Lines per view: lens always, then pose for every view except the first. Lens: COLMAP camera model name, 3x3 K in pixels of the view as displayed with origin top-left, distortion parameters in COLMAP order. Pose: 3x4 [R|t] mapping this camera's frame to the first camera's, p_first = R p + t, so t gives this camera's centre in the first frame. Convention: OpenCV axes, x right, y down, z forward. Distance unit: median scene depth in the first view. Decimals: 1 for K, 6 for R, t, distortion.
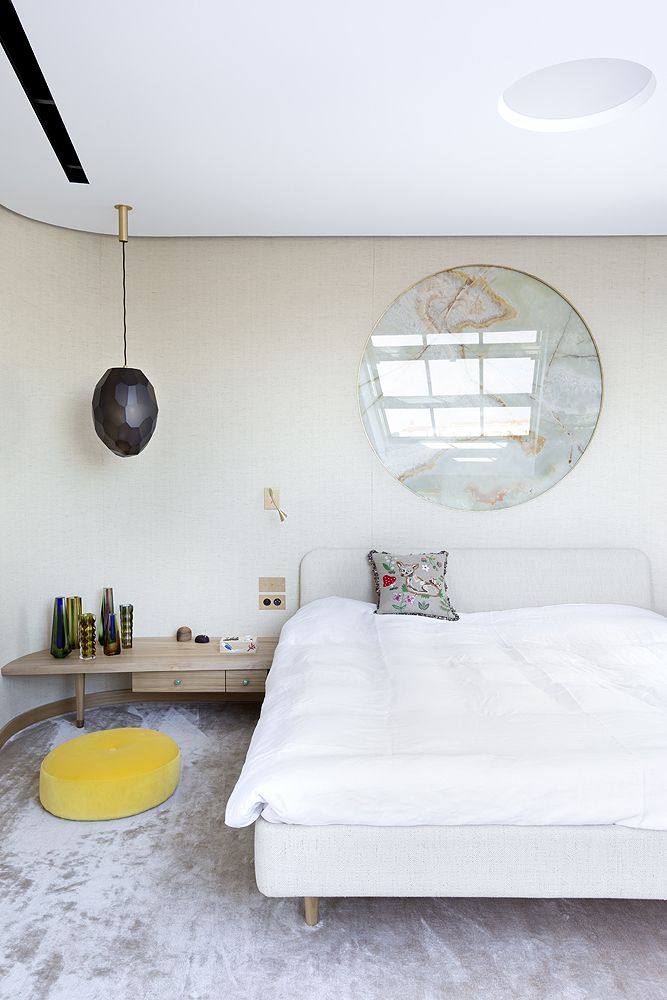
lens RADIAL K [[745.2, 0, 333.2], [0, 745.2, 499.9], [0, 0, 1]] dist [0.016897, 0.018166]
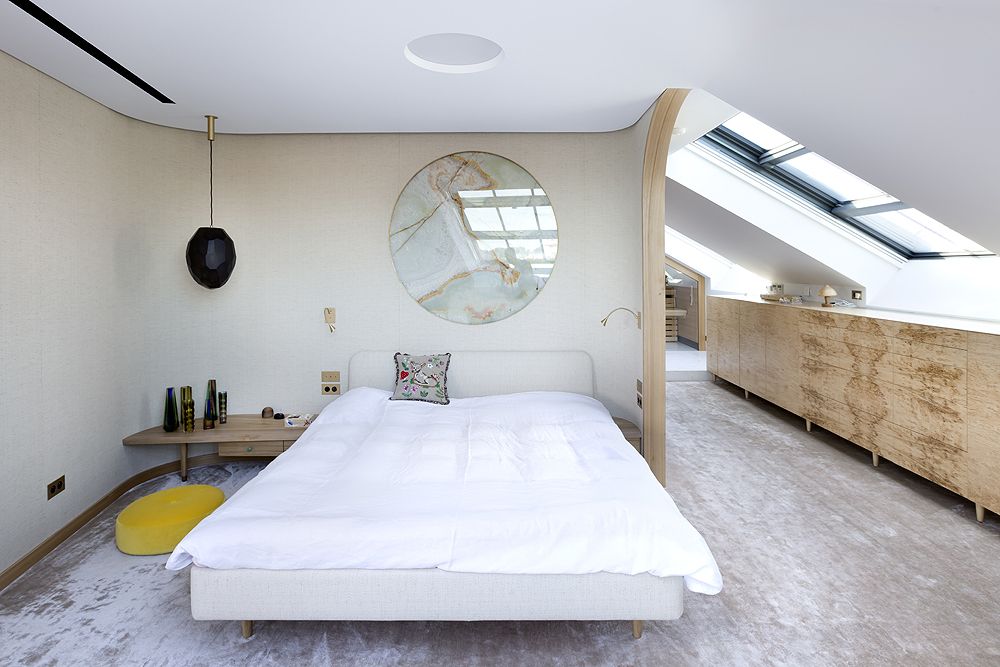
lens RADIAL K [[538.3, 0, 504.9], [0, 538.3, 272.6], [0, 0, 1]] dist [0.003345, 0.001868]
pose [[0.999910, -0.005949, -0.012060, 0.280376], [0.005480, 0.999244, -0.038494, -0.045011], [0.012279, 0.038424, 0.999186, -0.018540]]
